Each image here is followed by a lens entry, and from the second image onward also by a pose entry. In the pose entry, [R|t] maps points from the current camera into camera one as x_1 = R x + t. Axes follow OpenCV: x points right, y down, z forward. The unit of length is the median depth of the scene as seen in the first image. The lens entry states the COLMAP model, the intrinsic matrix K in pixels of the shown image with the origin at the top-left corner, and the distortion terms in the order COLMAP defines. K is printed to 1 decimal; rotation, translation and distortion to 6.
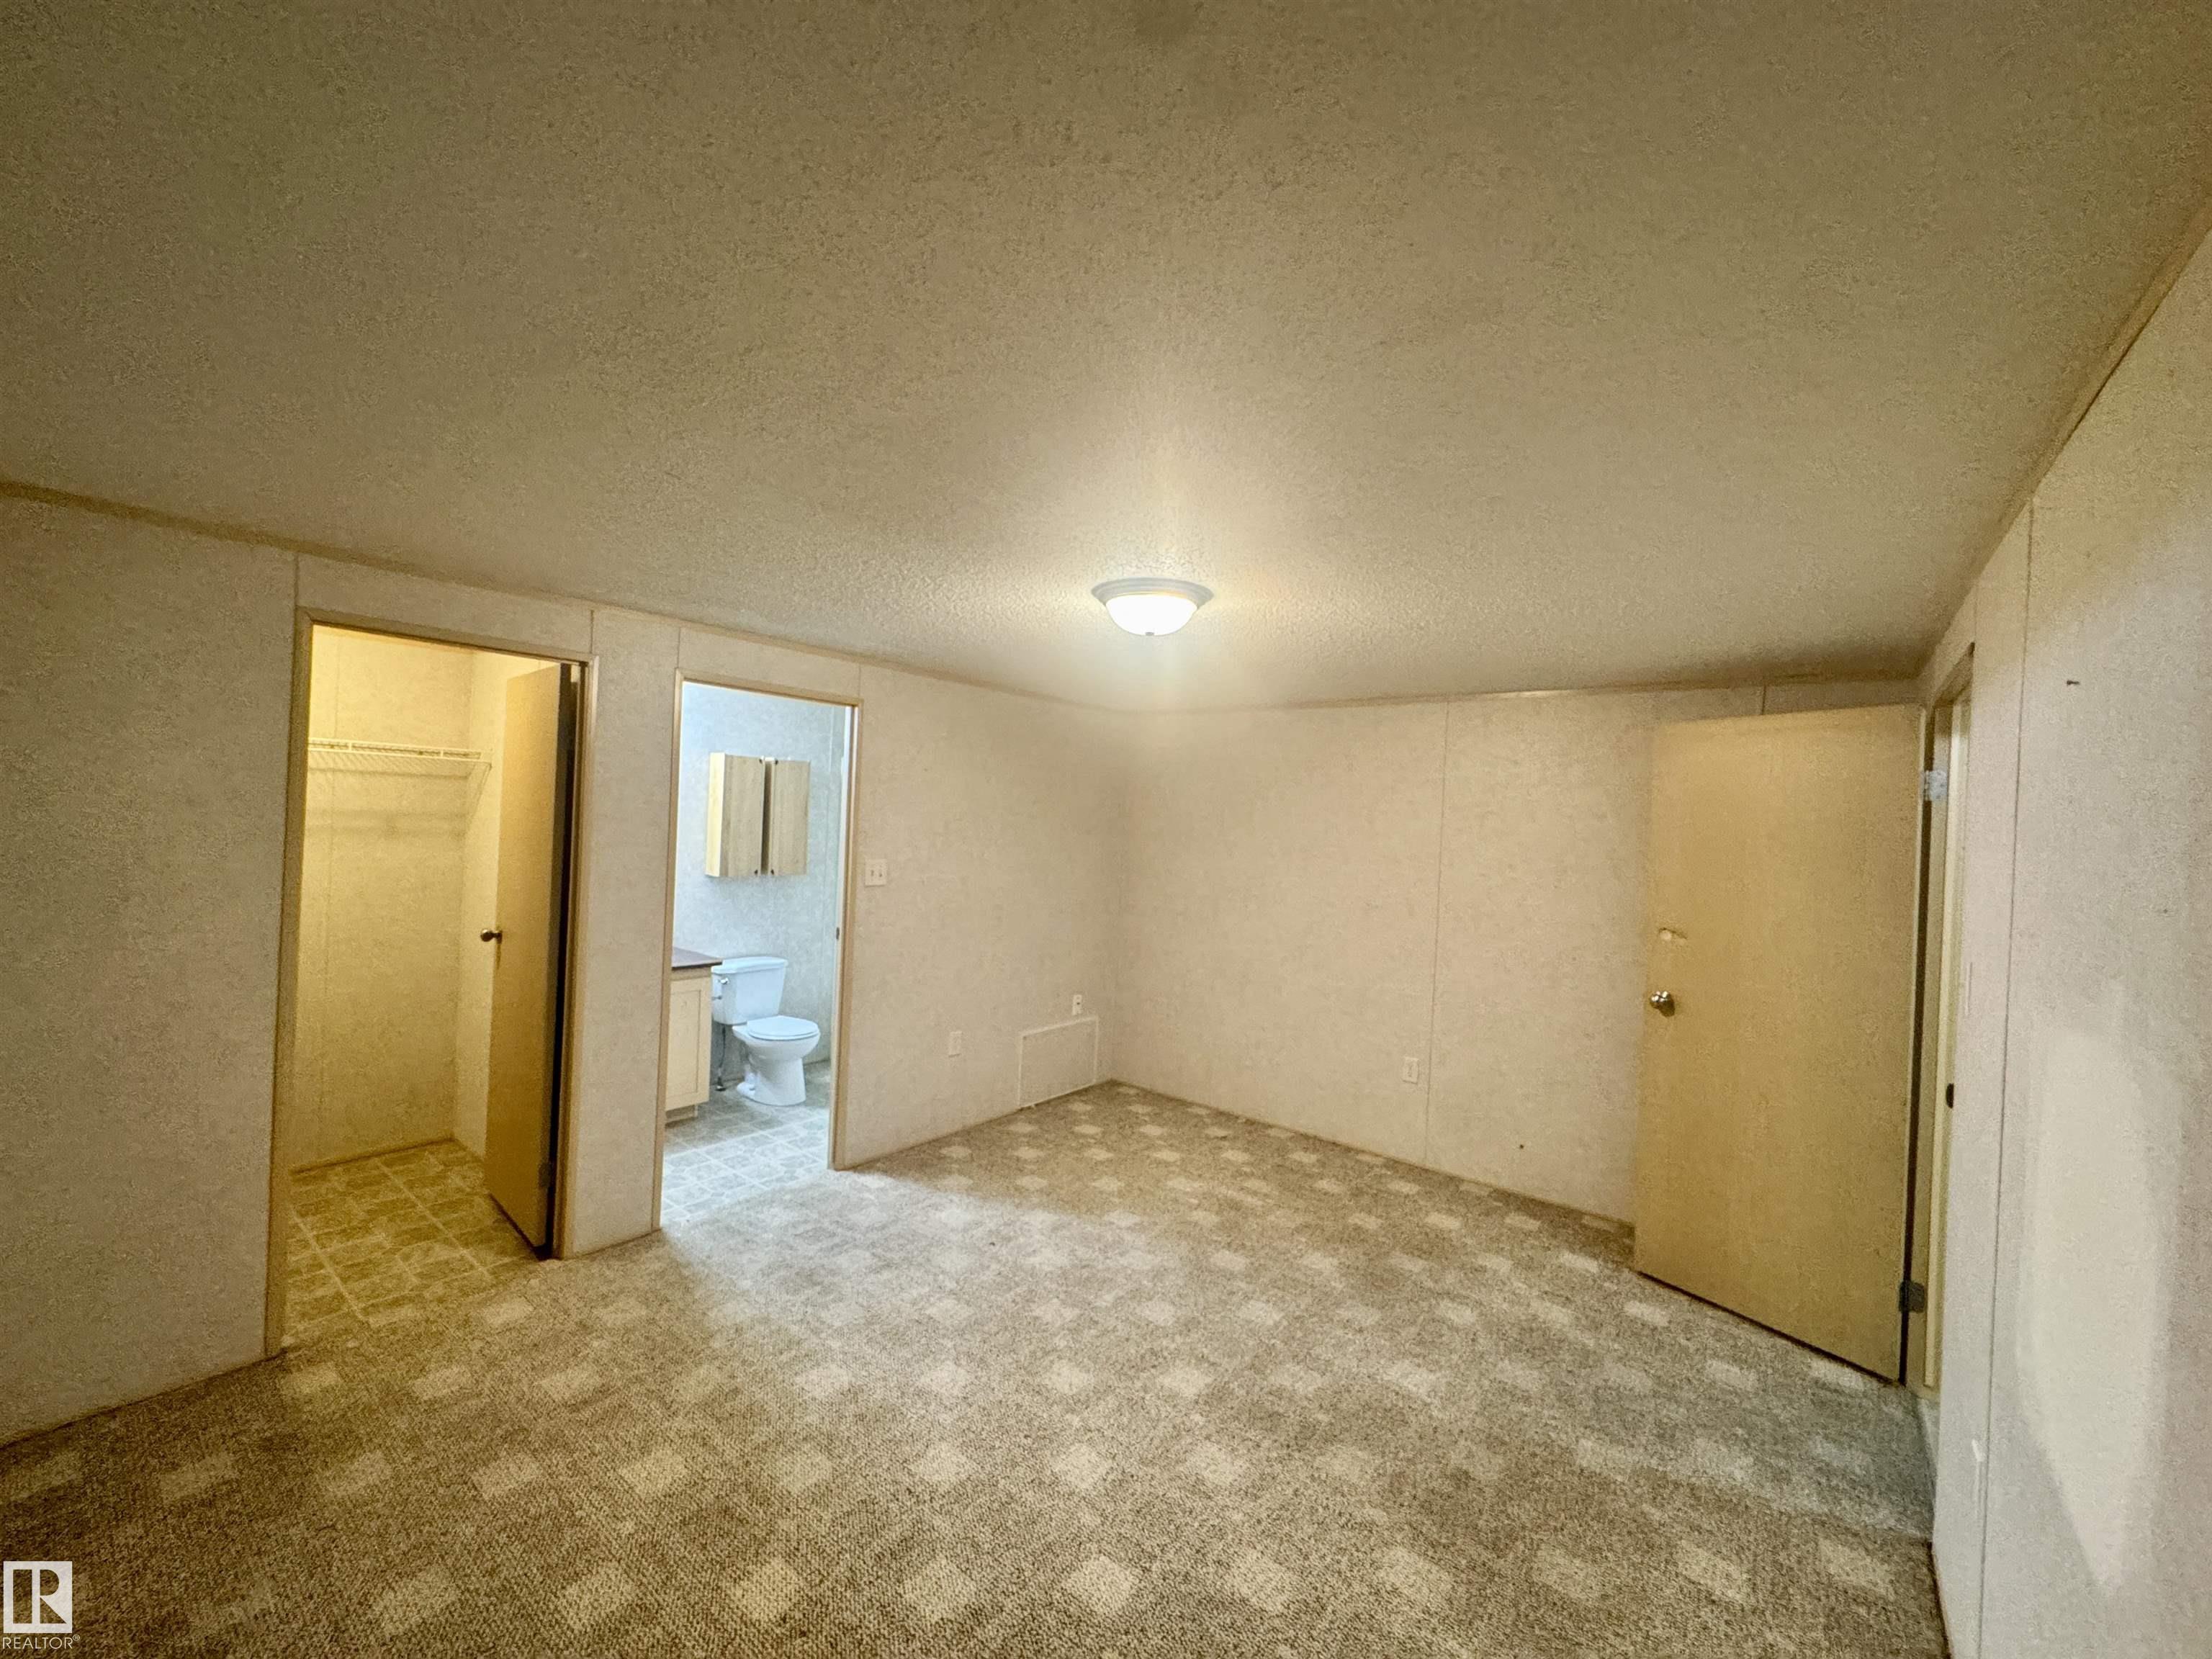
lens RADIAL K [[881.6, 0, 1105.6], [0, 881.6, 828.8], [0, 0, 1]] dist [-0.003009, 0.000986]
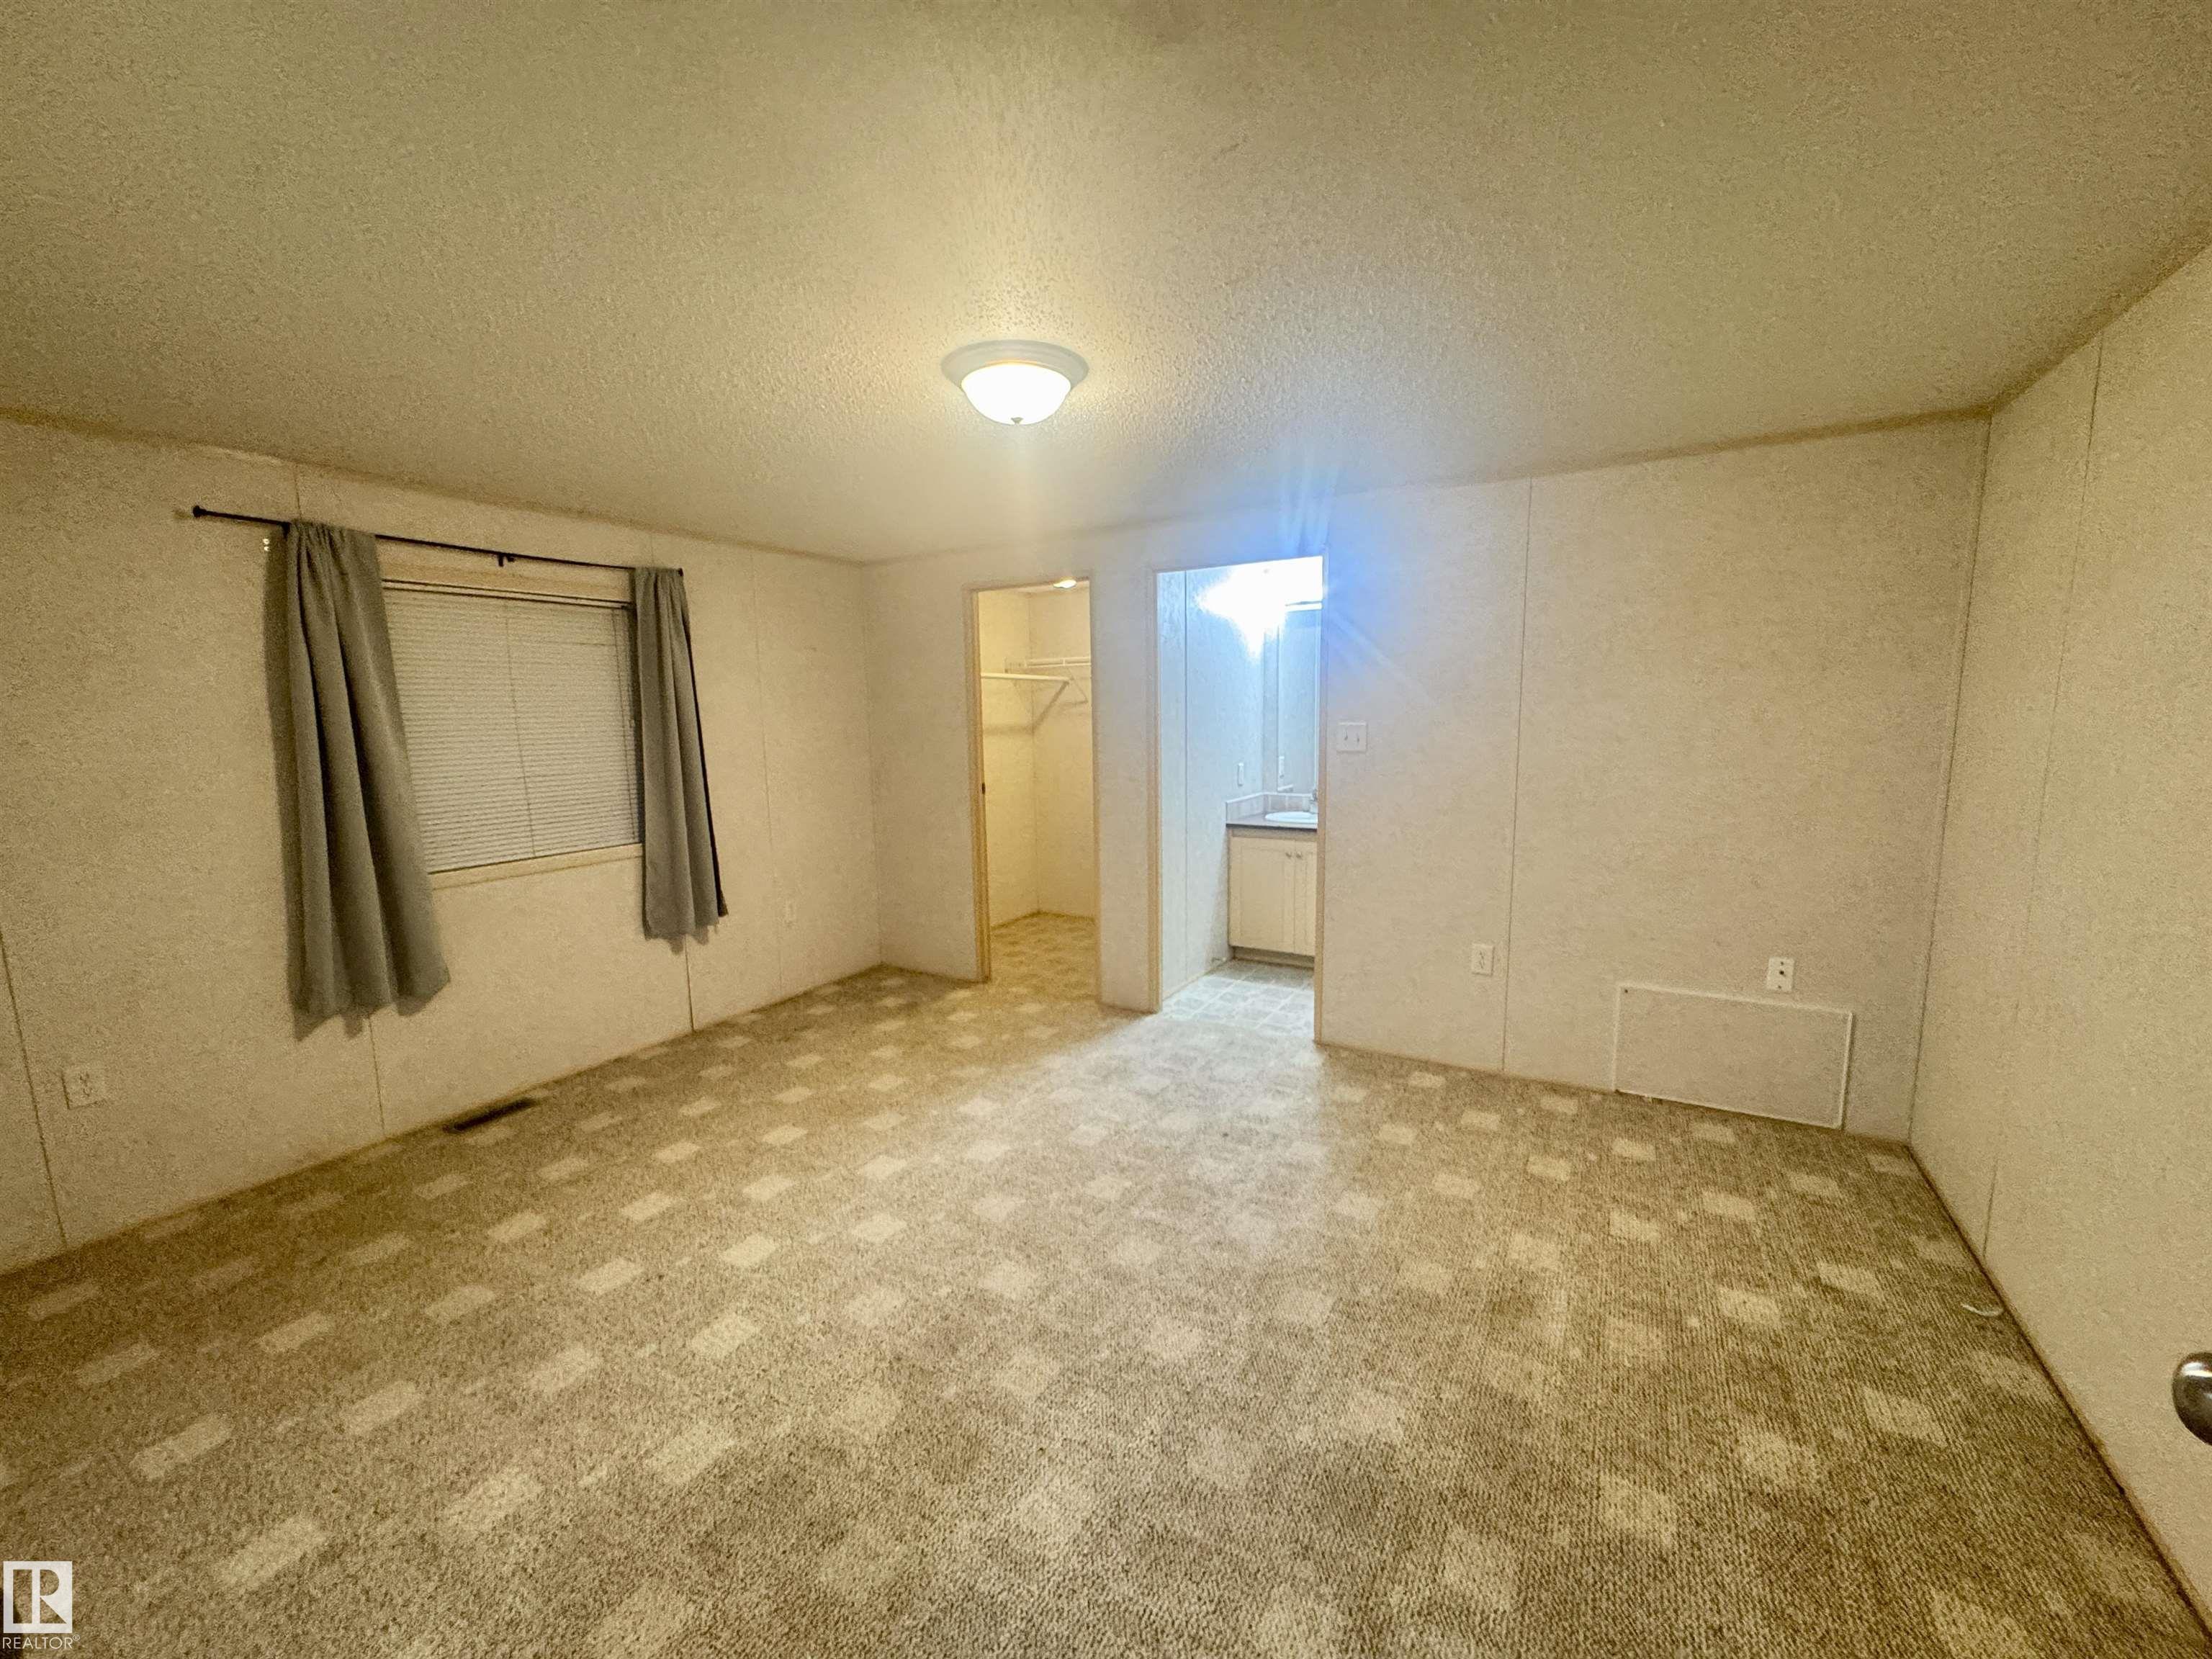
lens RADIAL K [[881.6, 0, 1106.3], [0, 881.6, 833.5], [0, 0, 1]] dist [-0.003009, 0.000986]
pose [[0.138212, 0.089056, -0.986391, 0.735560], [0.018324, 0.995549, 0.092451, 0.074026], [0.990233, -0.030852, 0.135965, 0.771222]]
